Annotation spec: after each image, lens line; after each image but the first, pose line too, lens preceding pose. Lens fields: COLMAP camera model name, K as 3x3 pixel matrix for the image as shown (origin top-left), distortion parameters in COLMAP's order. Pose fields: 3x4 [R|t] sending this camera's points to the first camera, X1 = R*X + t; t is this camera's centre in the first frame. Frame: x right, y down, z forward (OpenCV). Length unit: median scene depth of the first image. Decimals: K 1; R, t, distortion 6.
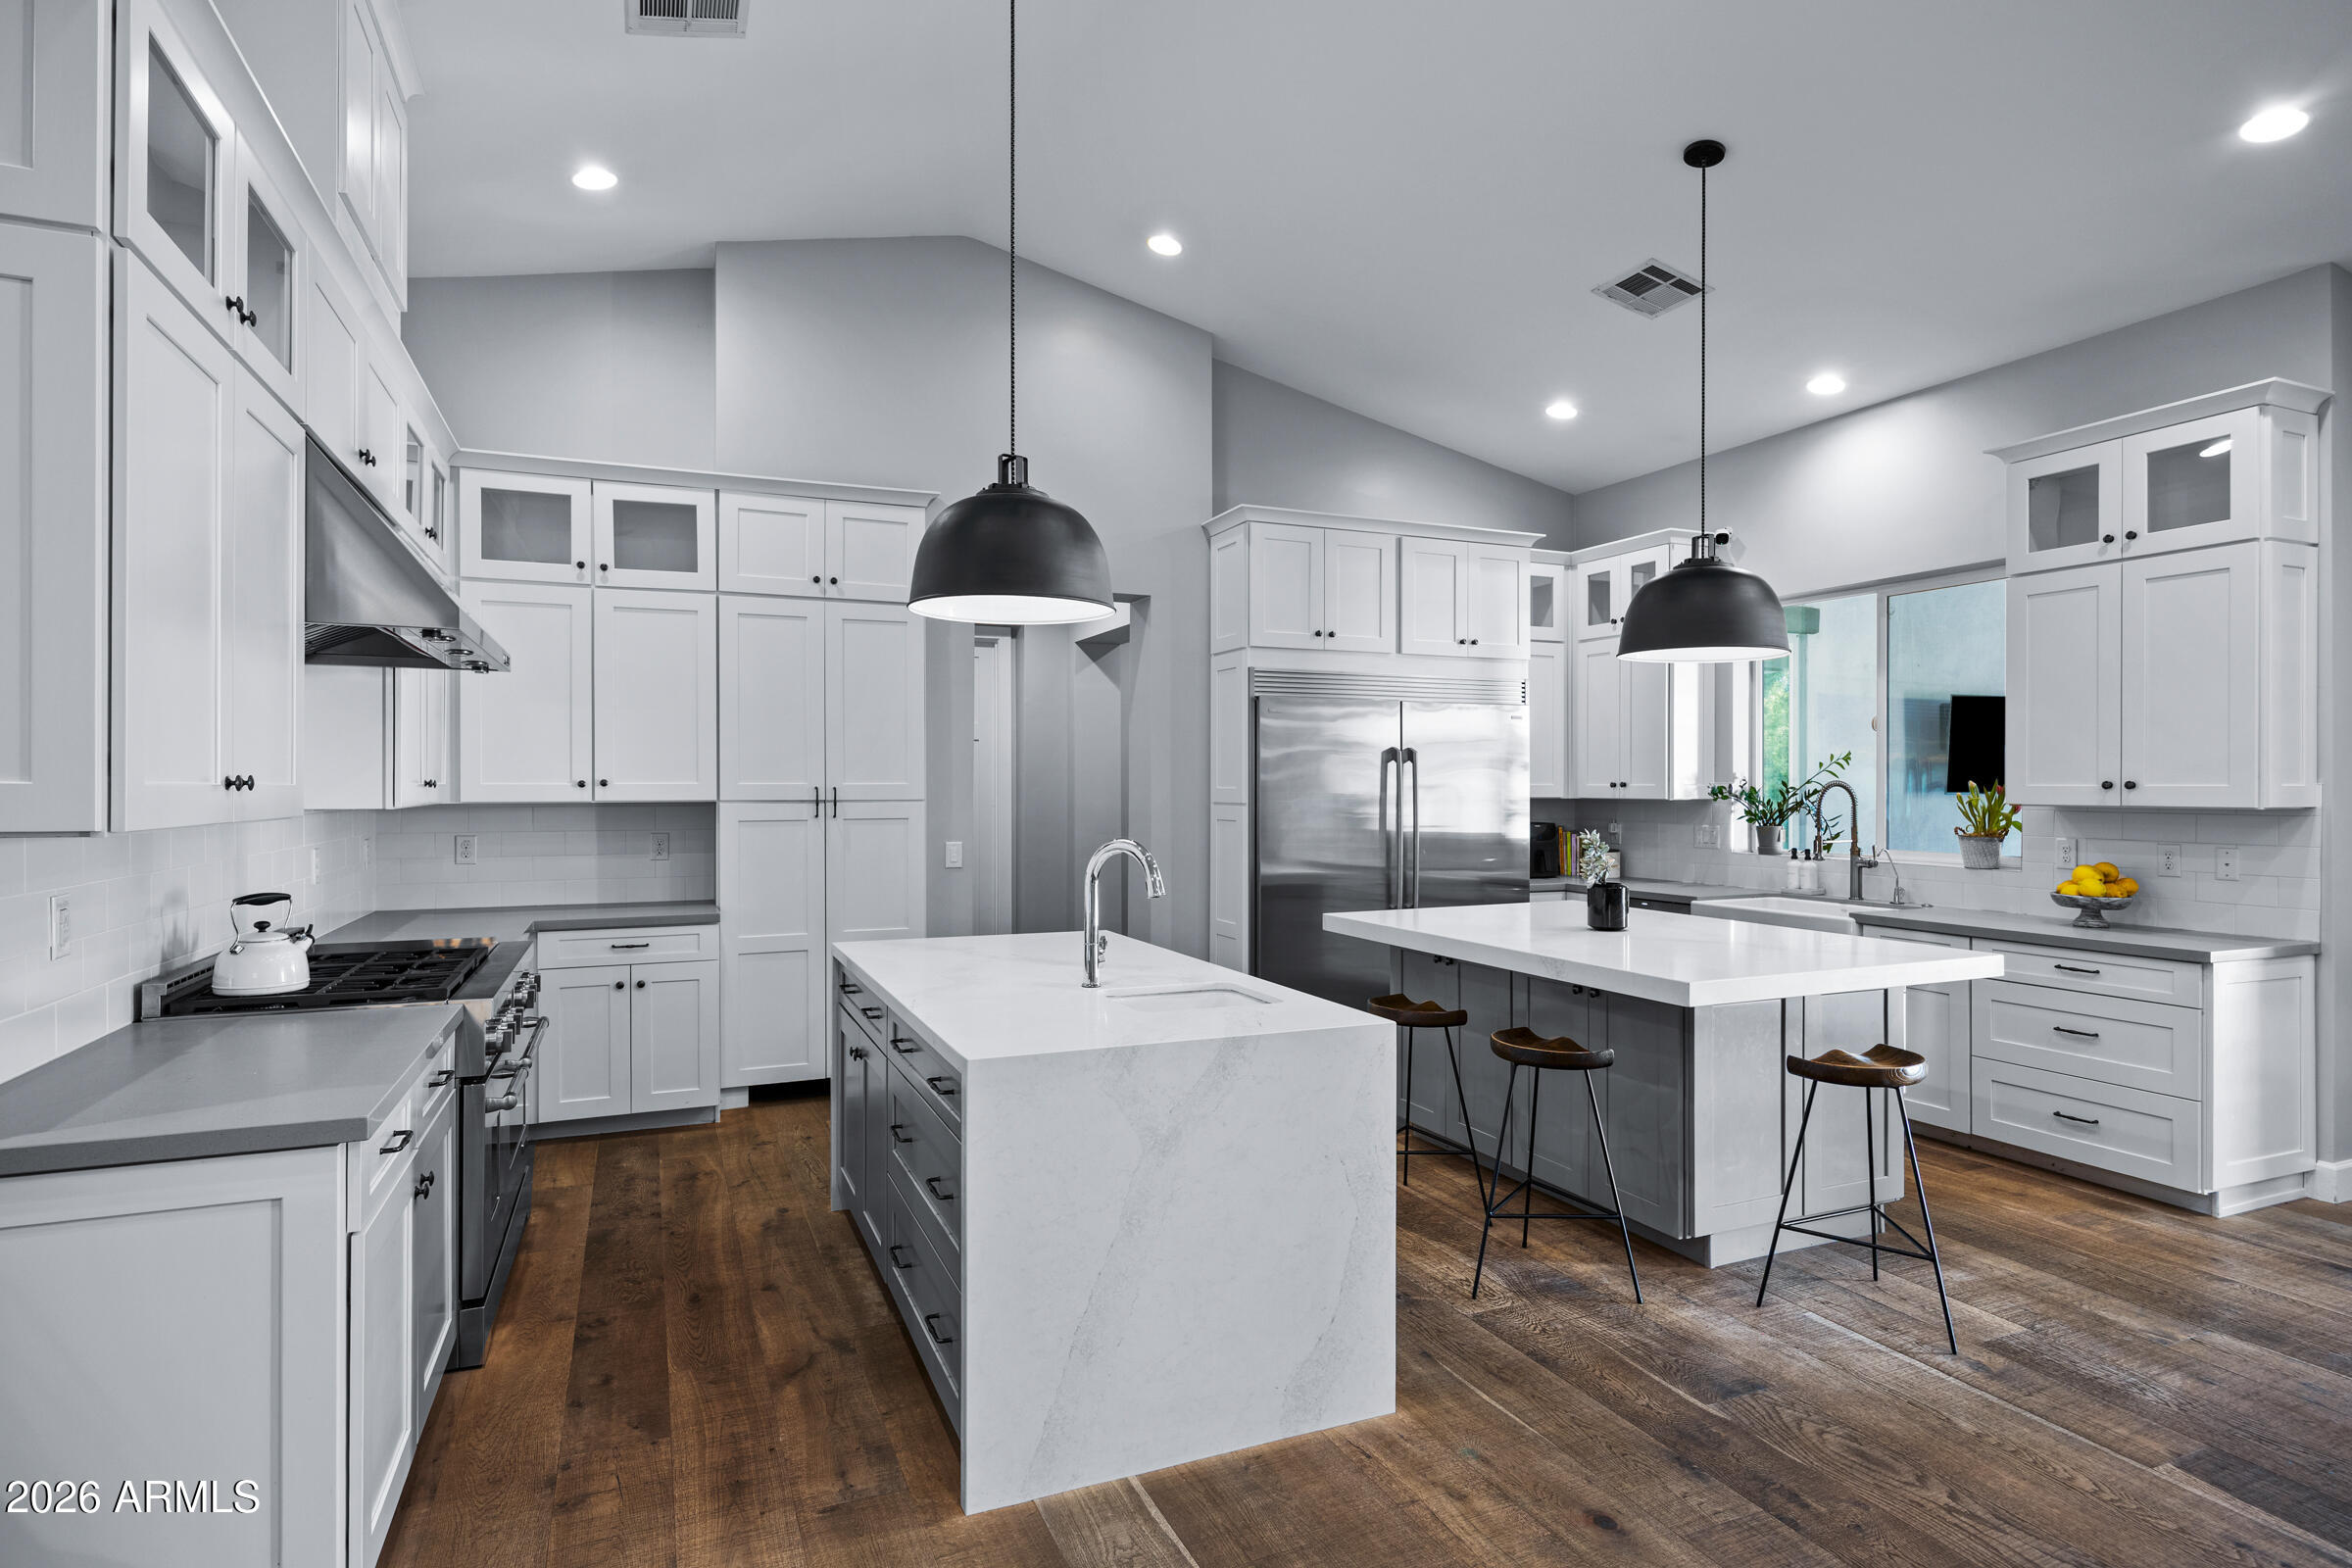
lens RADIAL K [[1230.6, 0, 1162.4], [0, 1230.6, 785.8], [0, 0, 1]] dist [0.002514, -0.000074]
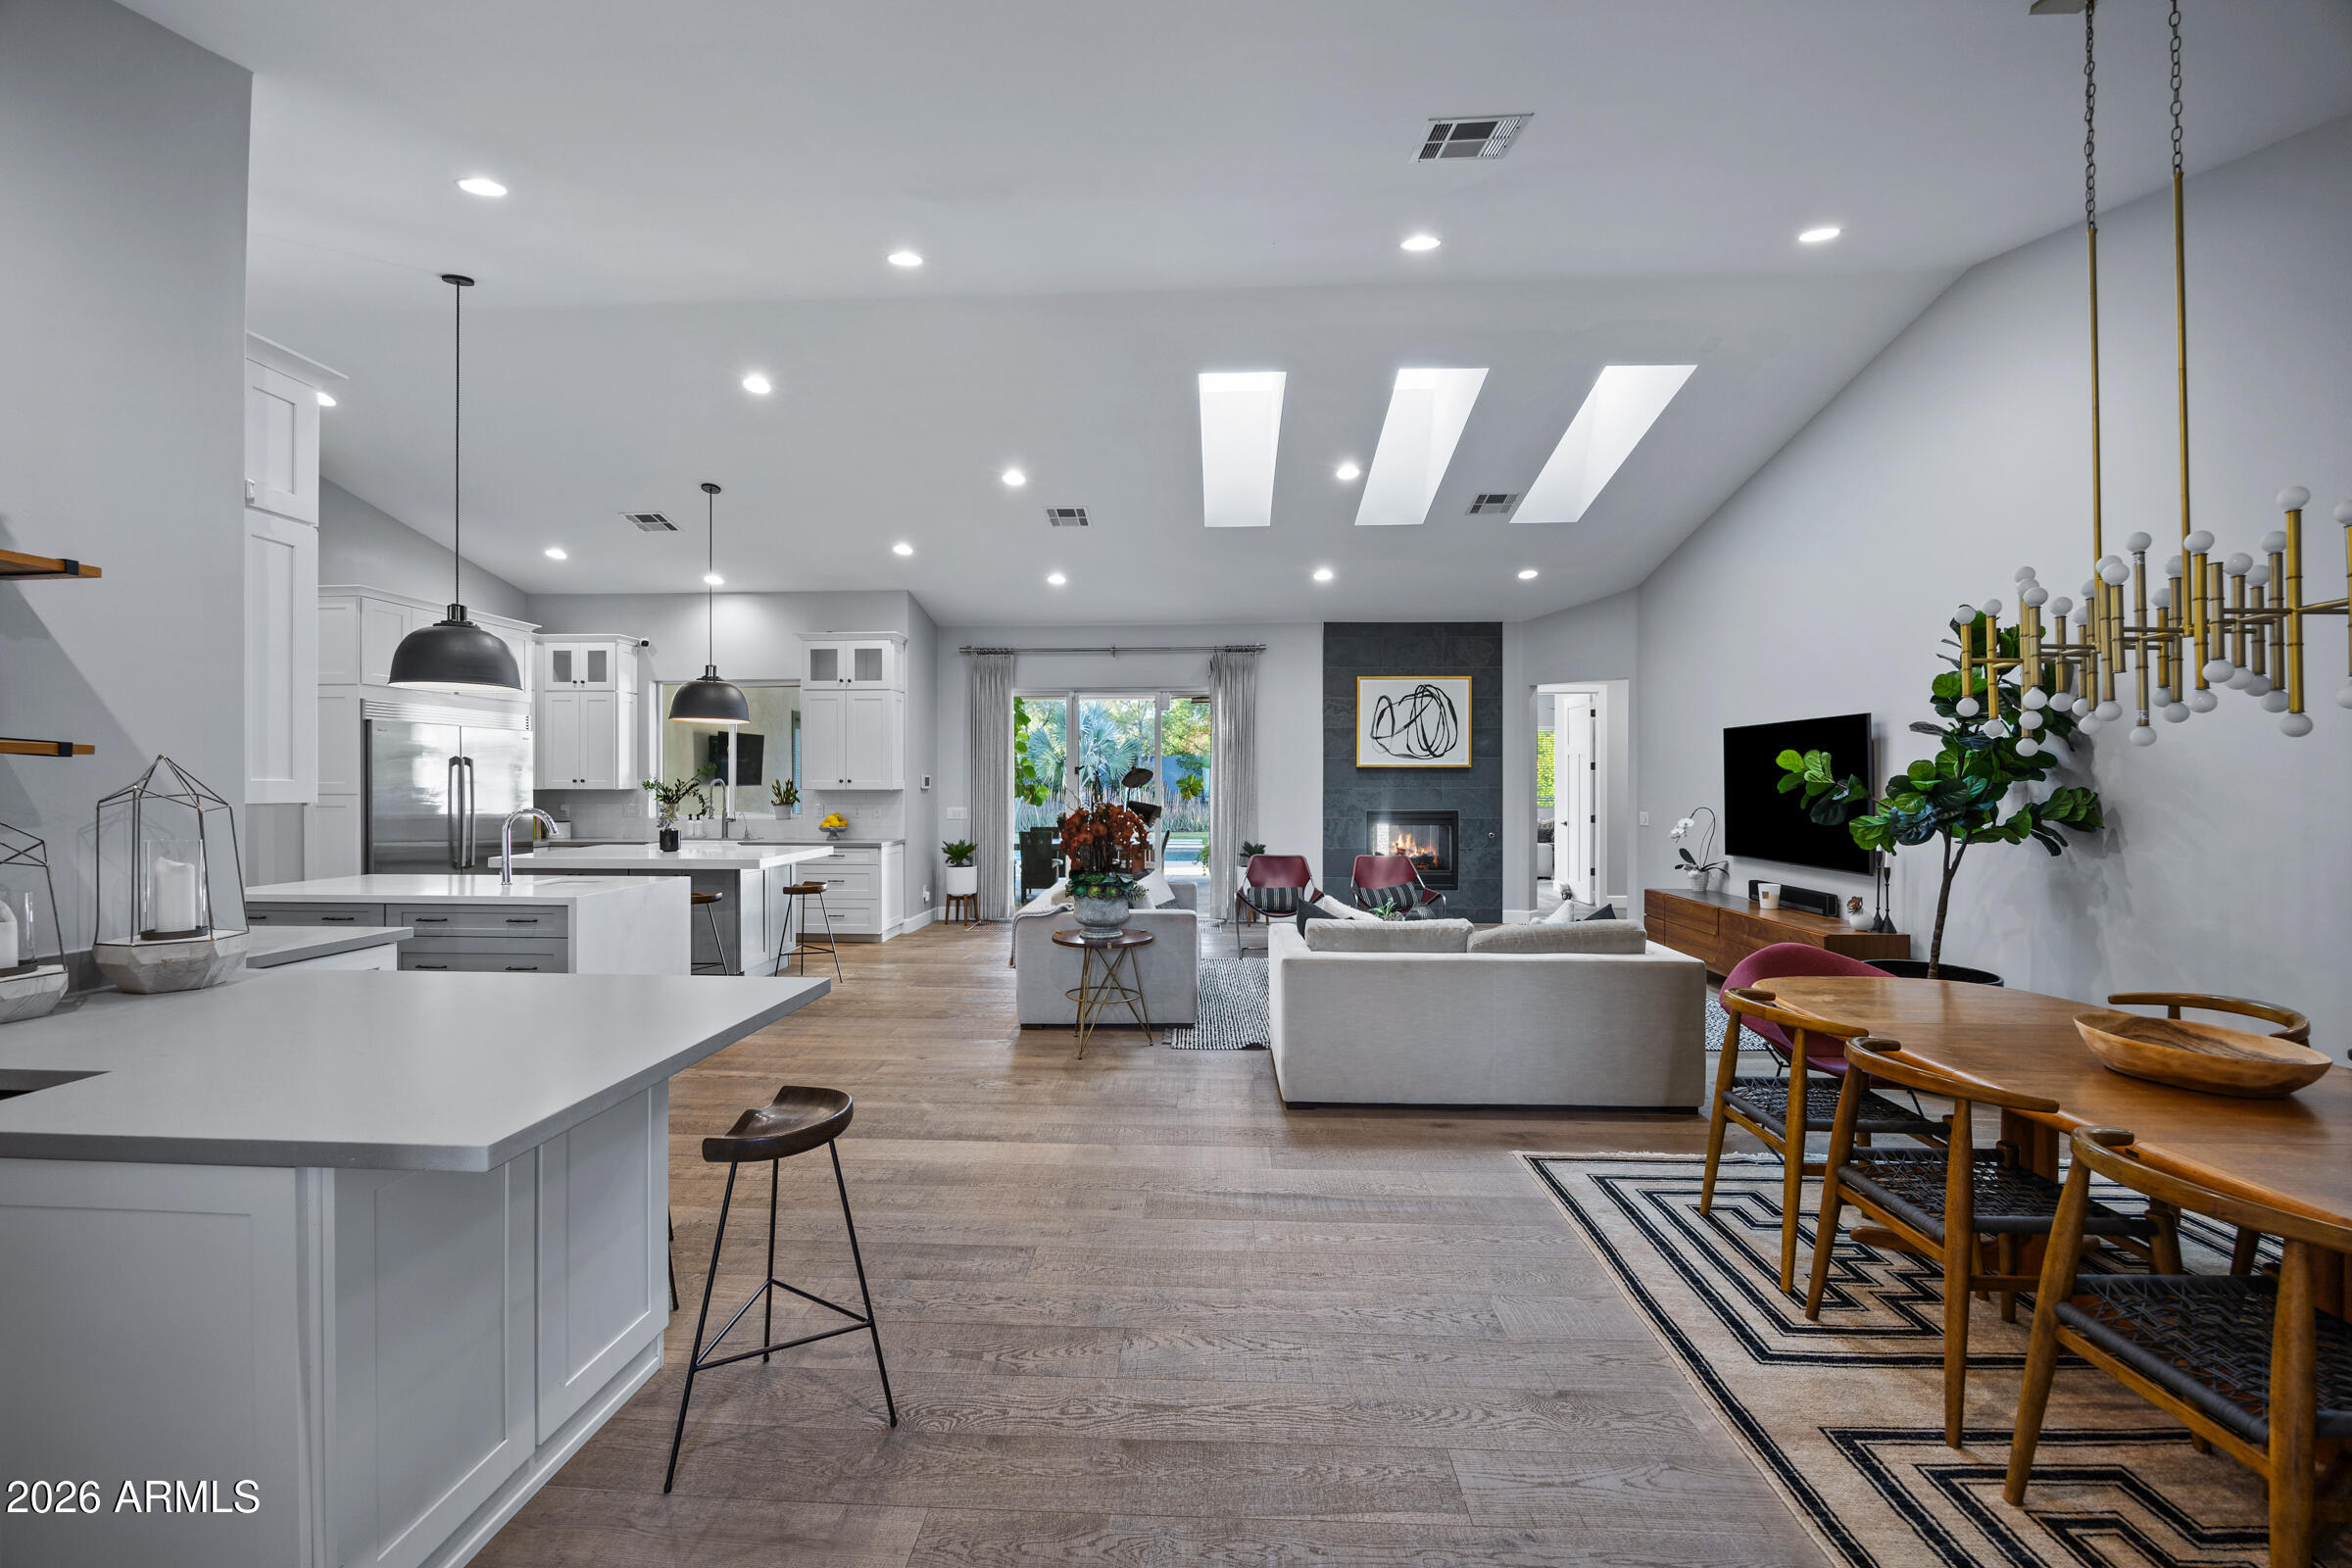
lens RADIAL K [[978.8, 0, 1176.0], [0, 978.8, 784.0], [0, 0, 1]] dist [-0.015294, -0.000095]
pose [[0.430948, -0.002398, 0.902374, -0.655741], [0.000716, 0.999997, 0.002315, 0.001312], [-0.902376, -0.000351, 0.430948, -0.411029]]
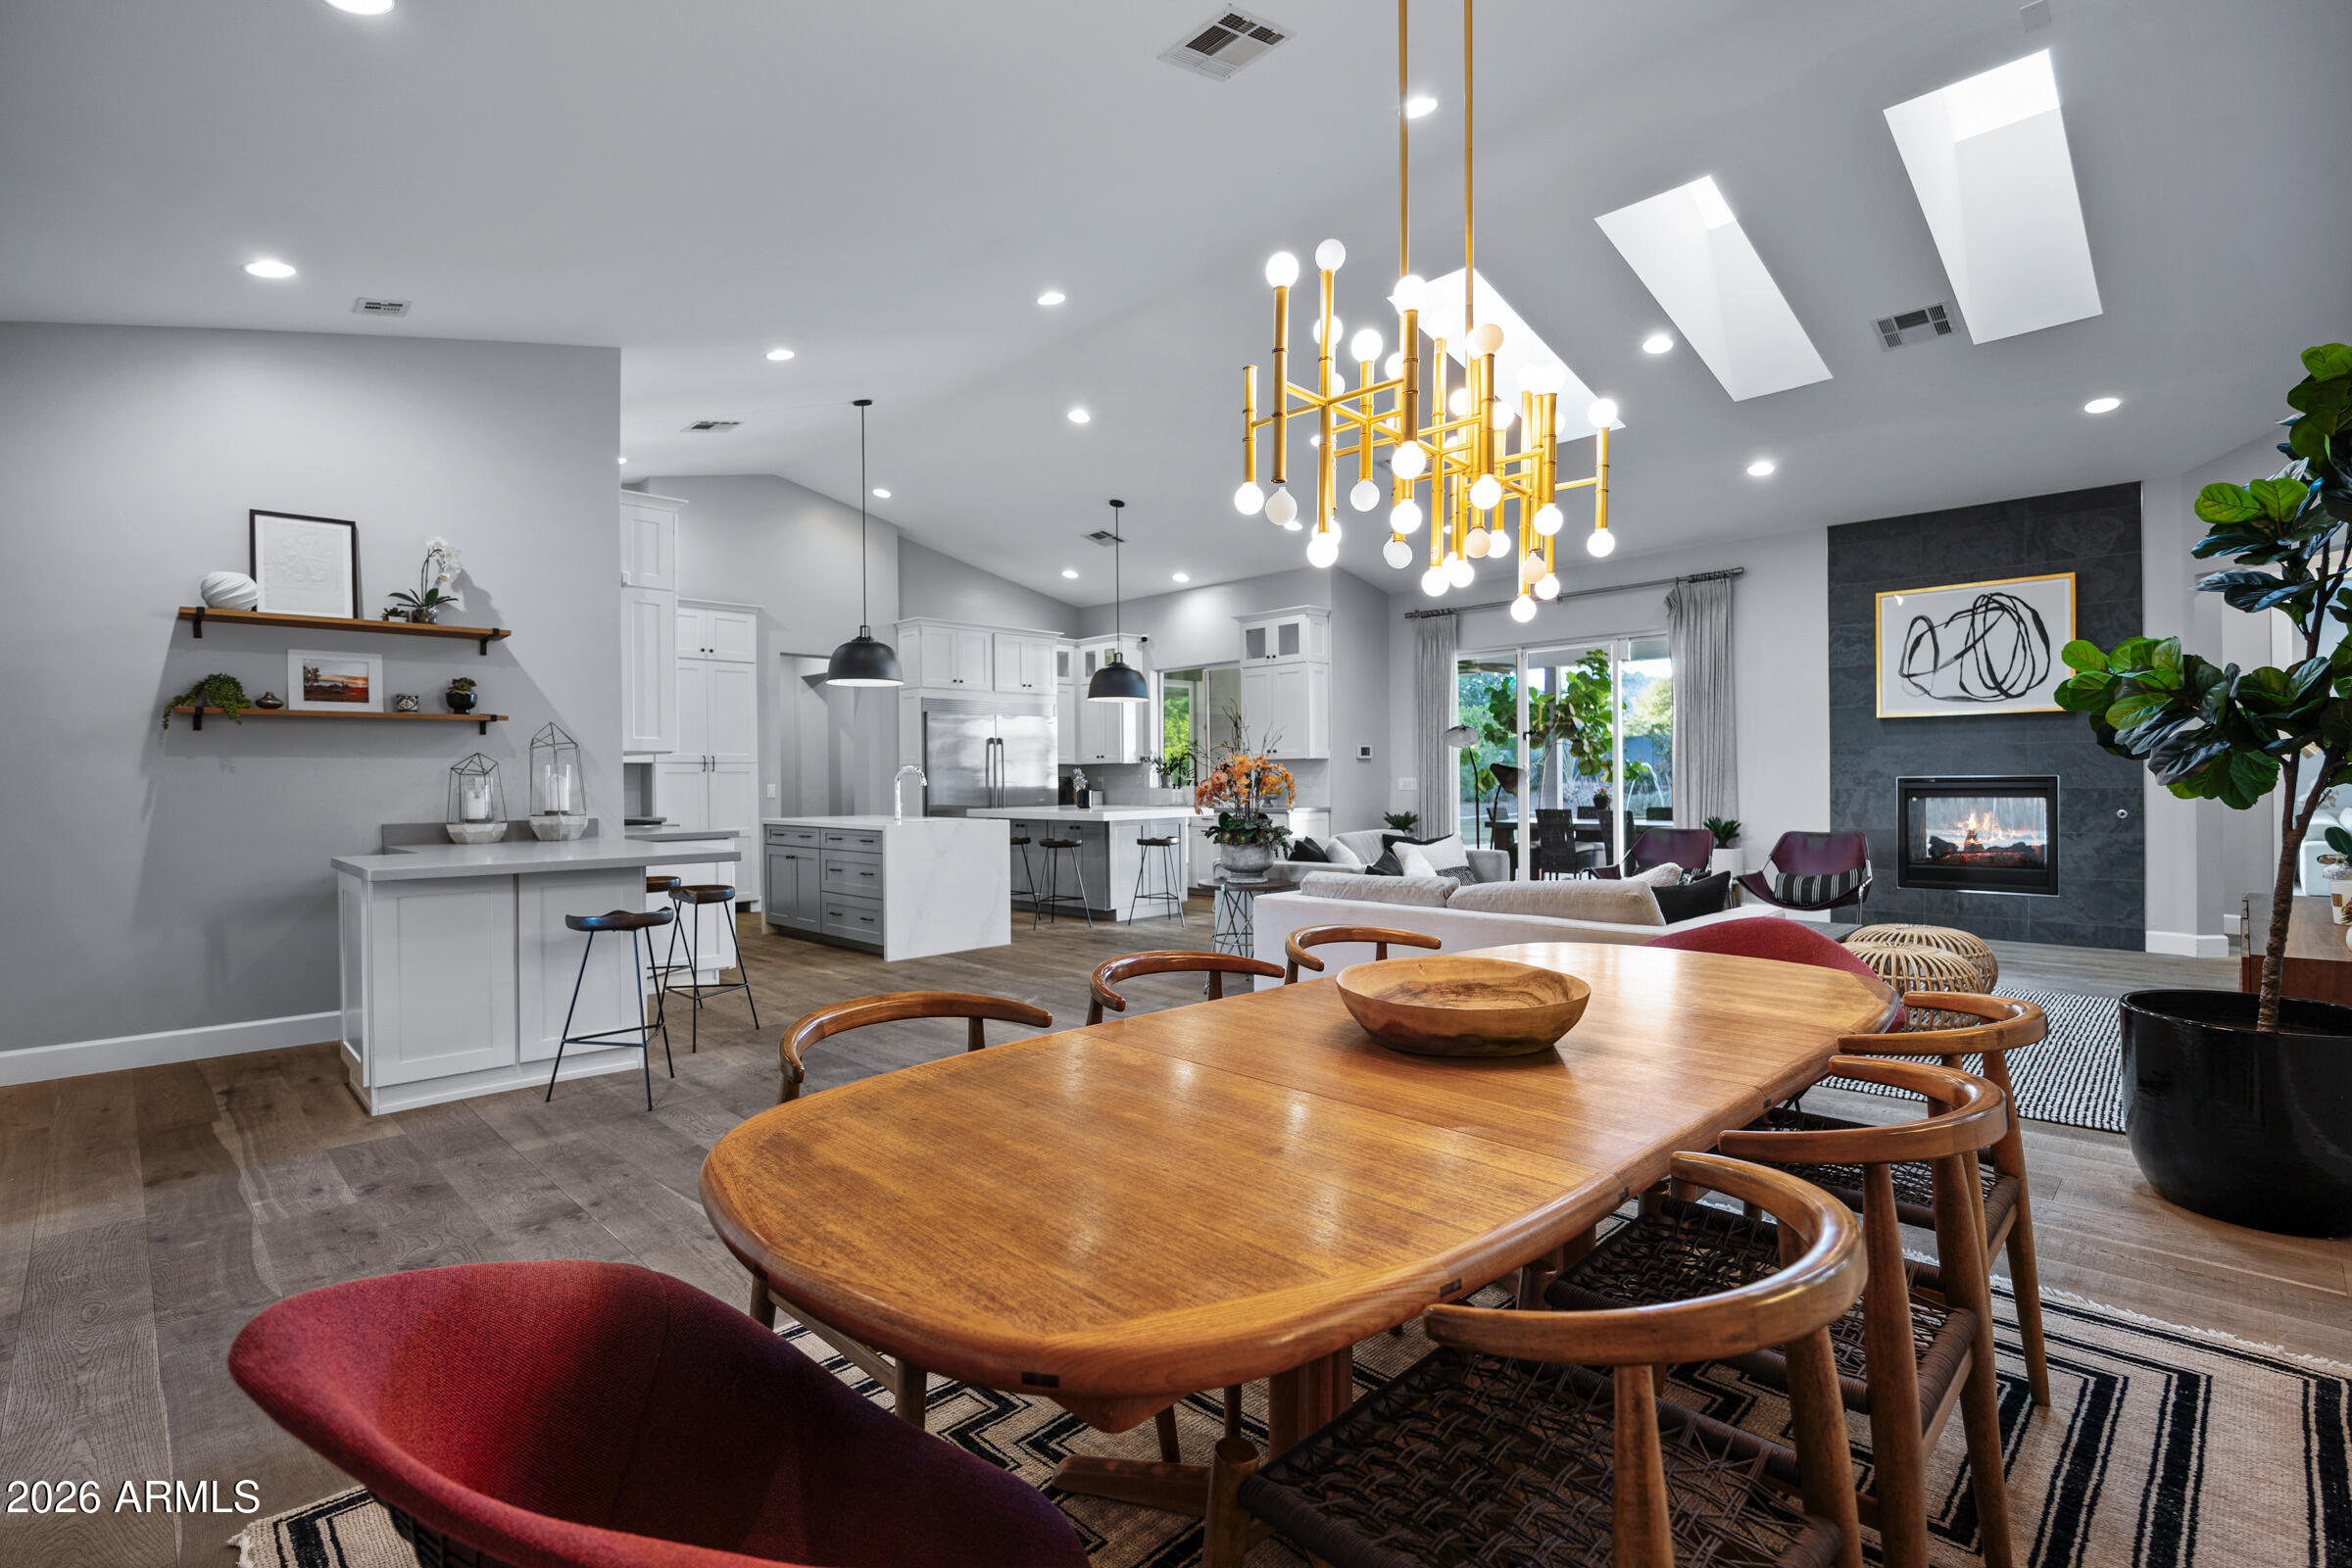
lens RADIAL K [[1076.6, 0, 1176.0], [0, 1076.6, 784.0], [0, 0, 1]] dist [-0.016426, 0.000246]
pose [[0.926556, -0.012161, 0.375960, -0.255478], [0.011166, 0.999926, 0.004826, 0.051926], [-0.375991, -0.000274, 0.926623, -0.974142]]
